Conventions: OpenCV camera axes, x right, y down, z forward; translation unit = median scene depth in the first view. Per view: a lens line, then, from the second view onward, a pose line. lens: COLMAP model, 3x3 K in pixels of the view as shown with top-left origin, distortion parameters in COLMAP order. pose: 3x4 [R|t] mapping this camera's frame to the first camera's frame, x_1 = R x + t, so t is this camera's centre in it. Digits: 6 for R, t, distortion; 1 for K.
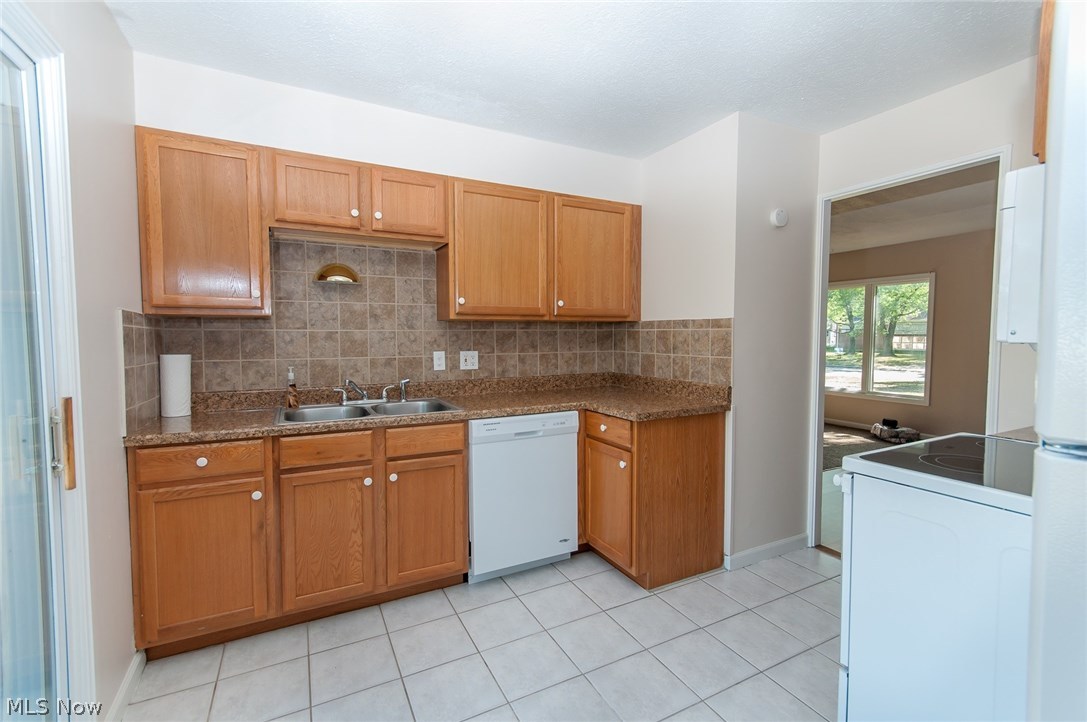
lens RADIAL K [[490.9, 0, 554.9], [0, 490.9, 359.3], [0, 0, 1]] dist [0.006566, -0.003707]
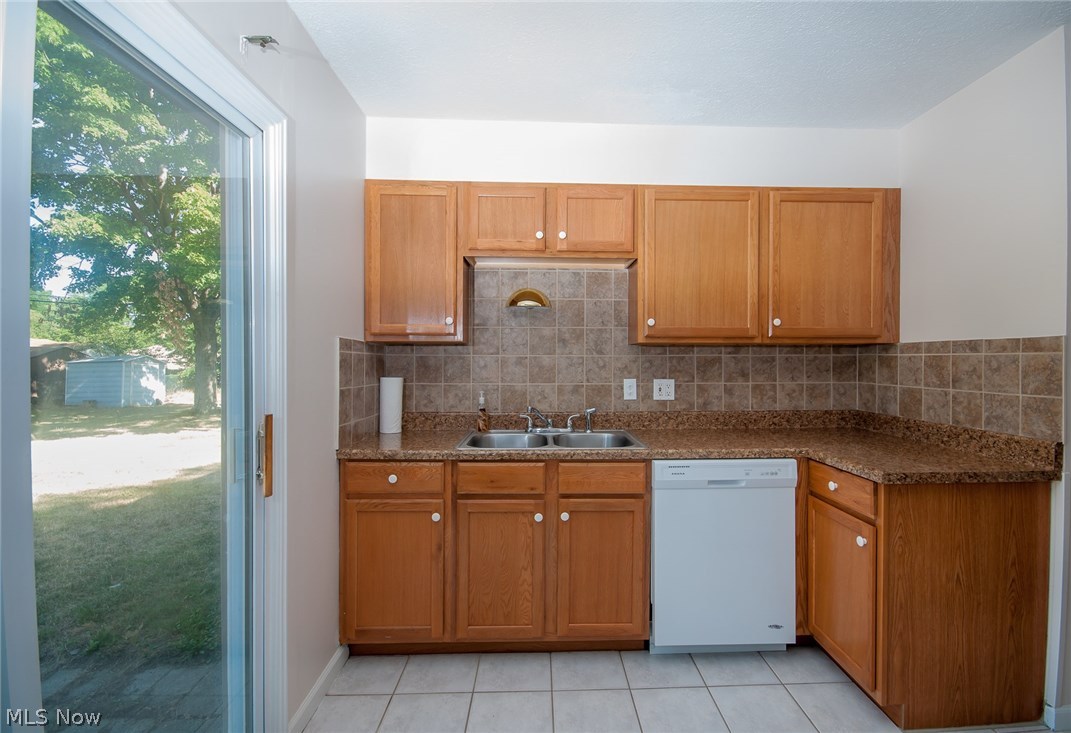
lens RADIAL K [[502.0, 0, 550.8], [0, 502.0, 363.3], [0, 0, 1]] dist [-0.000663, -0.003040]
pose [[0.896237, 0.006098, -0.443534, 0.053265], [-0.025607, 0.998949, -0.038007, -0.006878], [0.442836, 0.045421, 0.895451, 0.125629]]
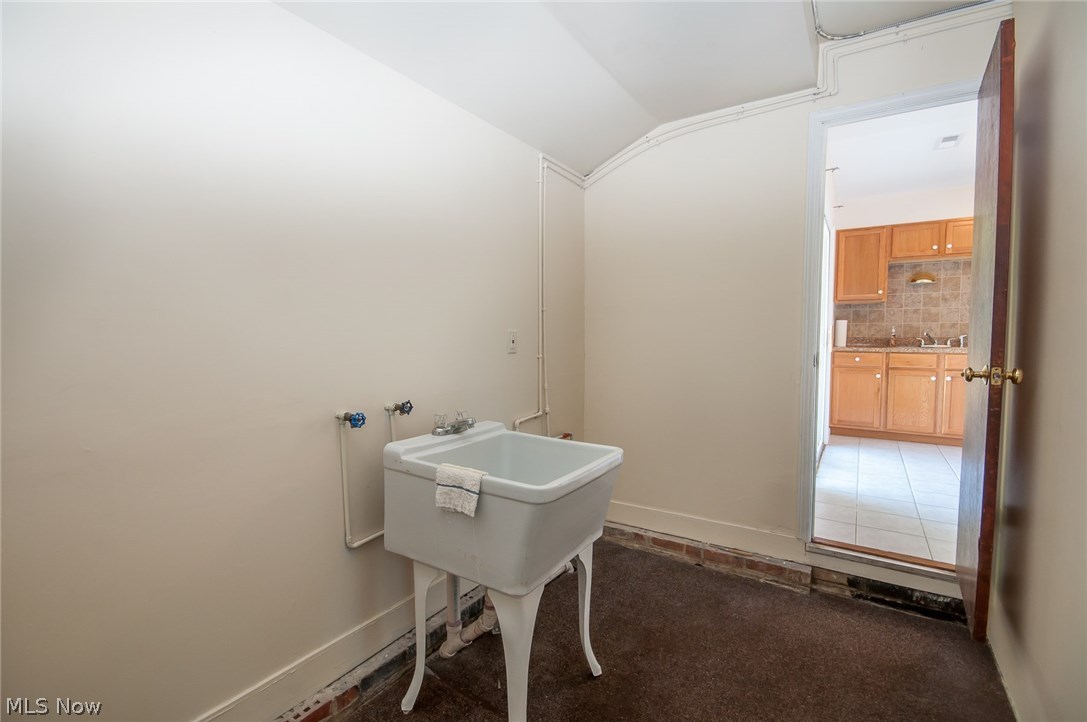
lens RADIAL K [[490.9, 0, 538.5], [0, 490.9, 361.9], [0, 0, 1]] dist [0.006566, -0.003707]
pose [[0.482414, 0.051890, -0.874405, 0.557589], [-0.033342, 0.998608, 0.040866, 0.129359], [0.875308, 0.009441, 0.483473, -1.299824]]
